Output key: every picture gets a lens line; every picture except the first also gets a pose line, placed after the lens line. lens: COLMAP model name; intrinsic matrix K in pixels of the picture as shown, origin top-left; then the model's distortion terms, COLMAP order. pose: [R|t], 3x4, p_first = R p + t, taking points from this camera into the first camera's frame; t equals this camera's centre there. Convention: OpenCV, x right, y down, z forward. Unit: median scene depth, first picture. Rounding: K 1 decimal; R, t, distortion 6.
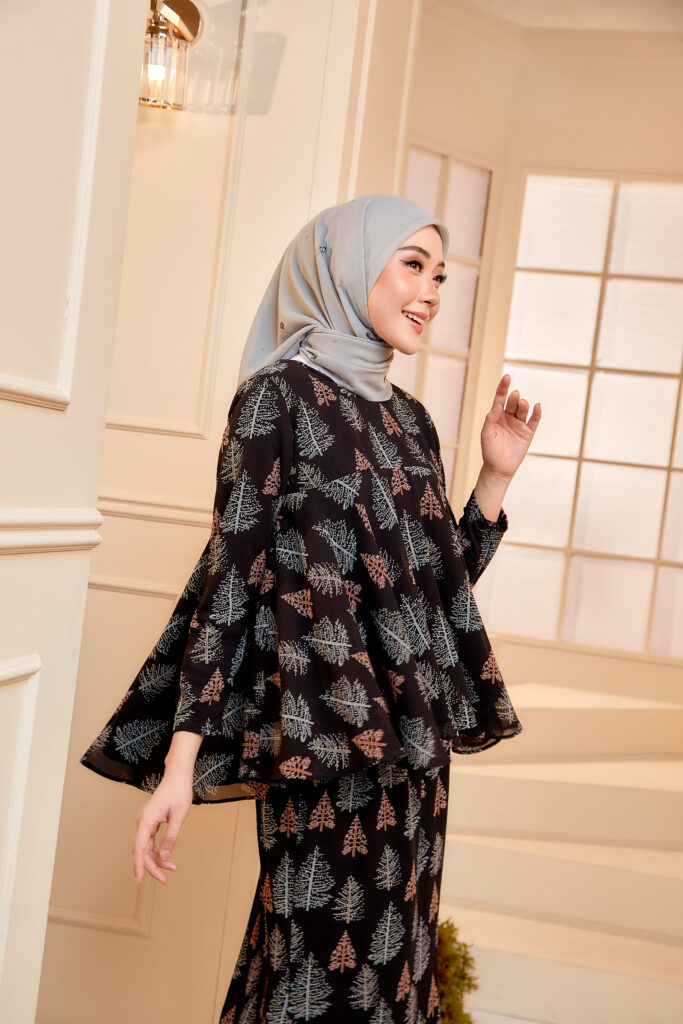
lens RADIAL K [[1578.2, 0, 341.5], [0, 1578.2, 512.0], [0, 0, 1]] dist [0.210809, 0.003240]
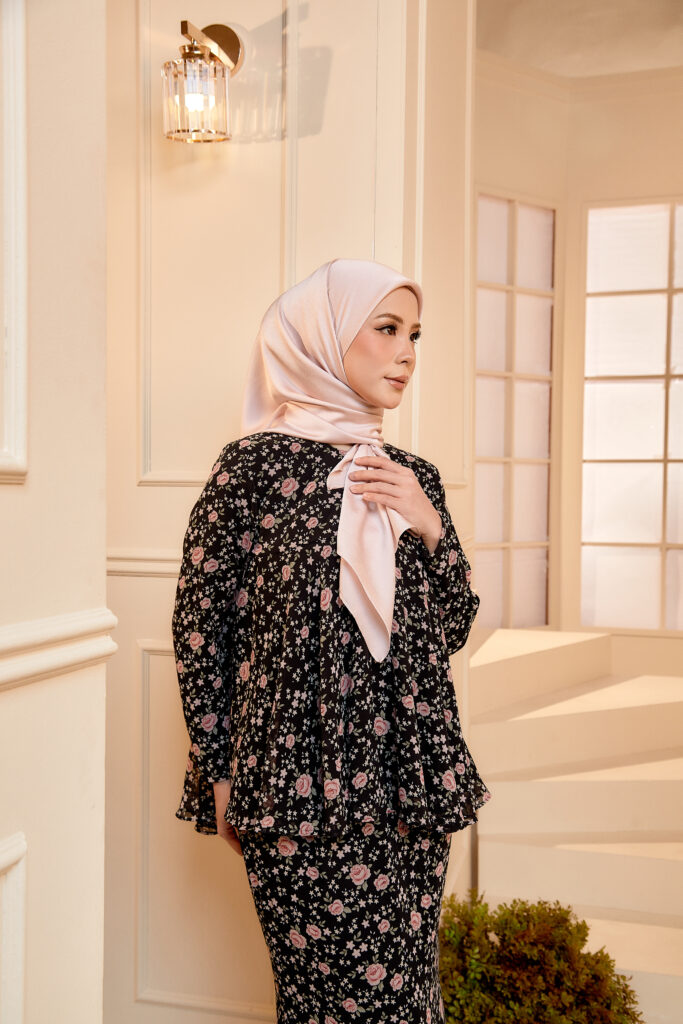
lens RADIAL K [[1177.3, 0, 341.5], [0, 1177.3, 512.0], [0, 0, 1]] dist [0.086851, -0.002447]
pose [[0.989818, -0.105416, -0.095643, 0.007555], [0.104541, 0.994420, -0.014135, -0.015803], [0.096599, 0.003992, 0.995315, 0.266731]]
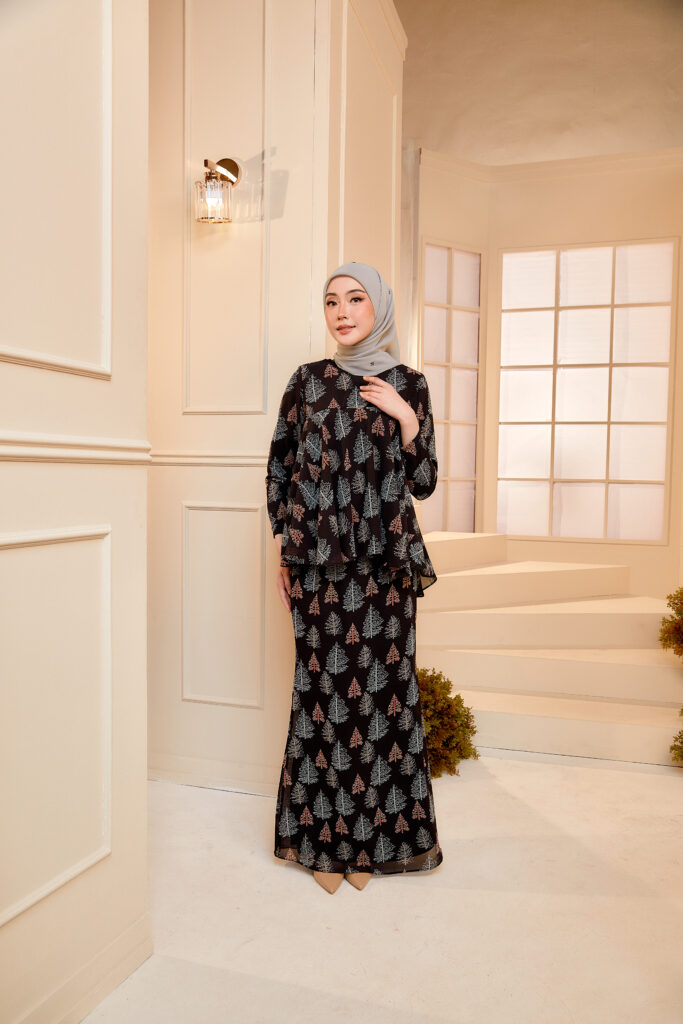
lens RADIAL K [[951.8, 0, 341.5], [0, 951.8, 512.0], [0, 0, 1]] dist [0.006476, 0.001671]
pose [[0.984516, -0.094978, -0.147332, 0.113096], [0.096277, 0.995353, 0.001693, 0.054119], [0.146486, -0.015851, 0.989086, 0.011858]]
